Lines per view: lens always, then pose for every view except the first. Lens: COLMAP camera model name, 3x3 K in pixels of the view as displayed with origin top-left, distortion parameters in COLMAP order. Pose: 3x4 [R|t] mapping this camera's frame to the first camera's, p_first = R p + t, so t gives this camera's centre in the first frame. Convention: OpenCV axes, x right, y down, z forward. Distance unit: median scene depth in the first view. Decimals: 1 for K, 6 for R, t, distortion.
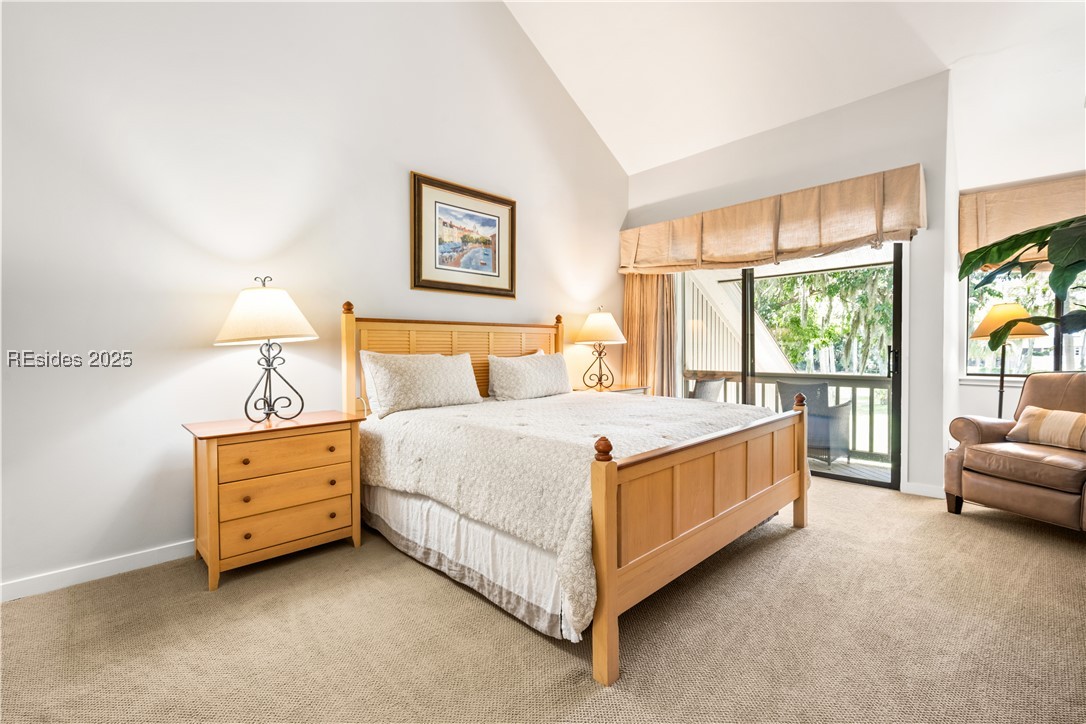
lens RADIAL K [[480.7, 0, 543.2], [0, 480.7, 358.3], [0, 0, 1]] dist [-0.000796, -0.000415]
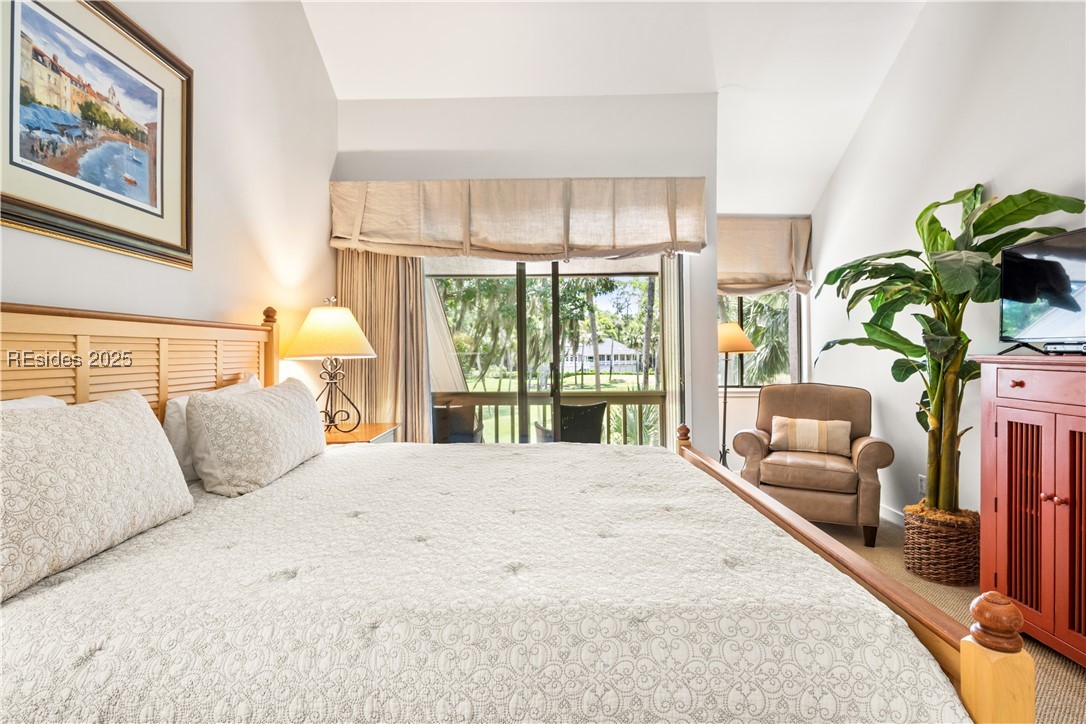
lens RADIAL K [[559.2, 0, 544.7], [0, 559.2, 350.6], [0, 0, 1]] dist [0.000611, -0.000435]
pose [[0.699594, 0.004568, 0.714526, -0.240126], [0.016252, 0.999619, -0.022303, -0.026540], [-0.714356, 0.027215, 0.699253, 0.403014]]
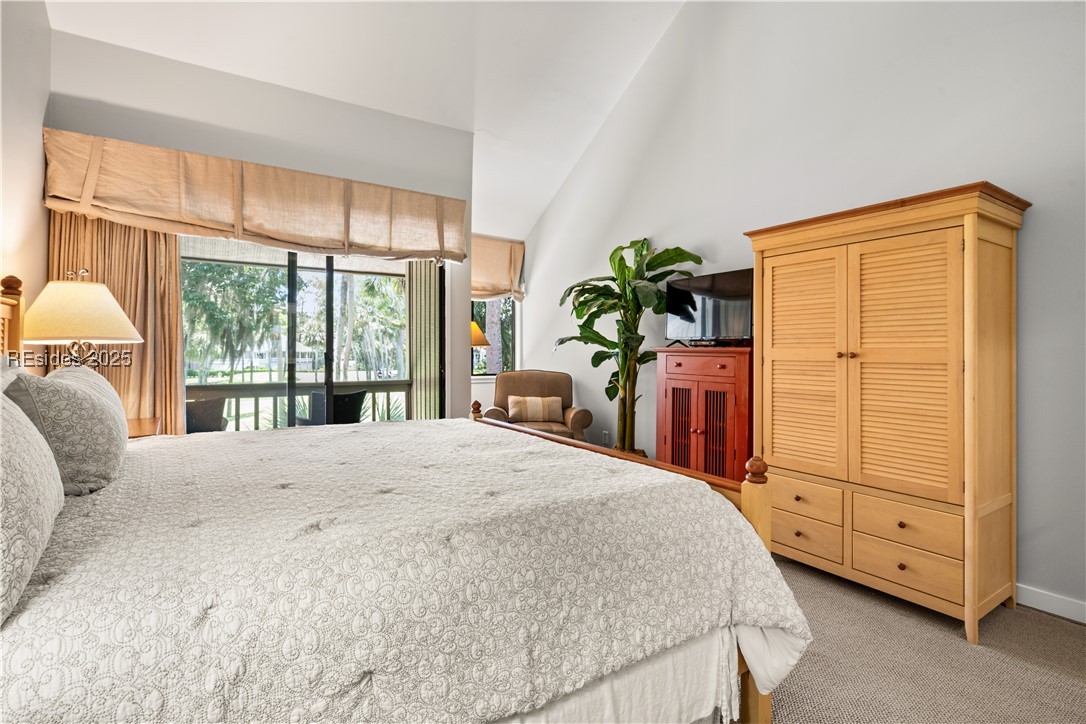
lens RADIAL K [[517.0, 0, 541.6], [0, 517.0, 346.4], [0, 0, 1]] dist [0.000417, -0.000075]
pose [[0.188149, 0.015583, 0.982017, -0.400259], [0.012890, 0.999749, -0.018334, -0.014451], [-0.982056, 0.016108, 0.187901, 0.526974]]
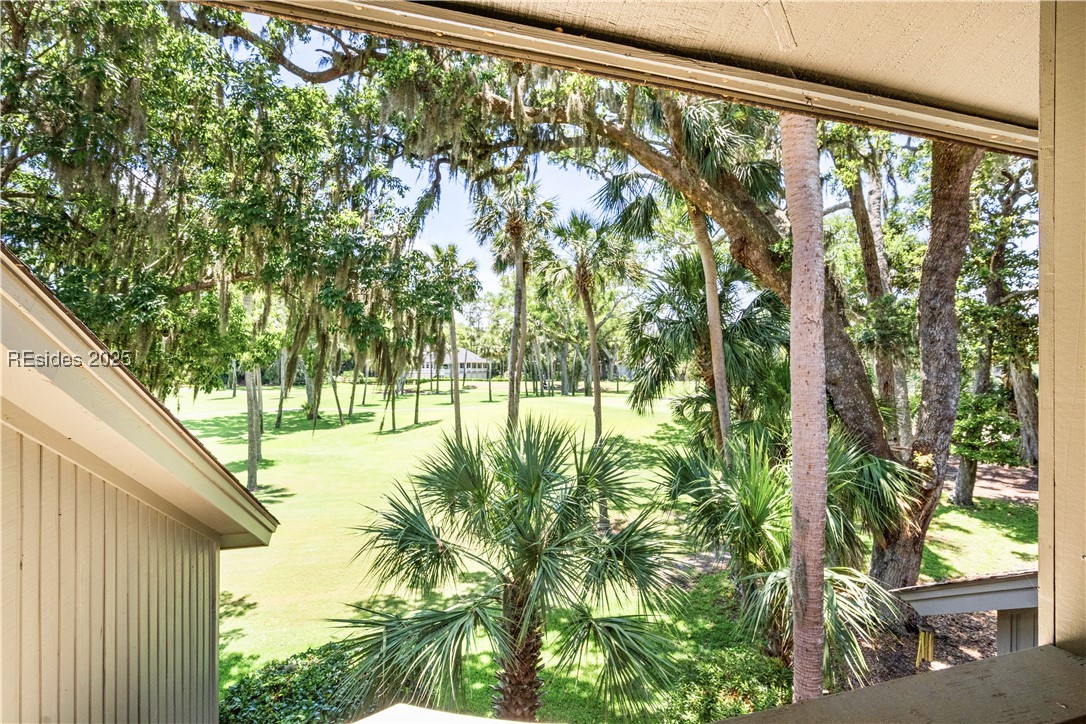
lens RADIAL K [[480.7, 0, 543.2], [0, 480.7, 358.3], [0, 0, 1]] dist [-0.000796, -0.000415]
pose [[0.470582, 0.016244, 0.882207, 0.716311], [0.005000, 0.999765, -0.021075, -0.071034], [-0.882342, 0.014329, 0.470390, 1.292226]]
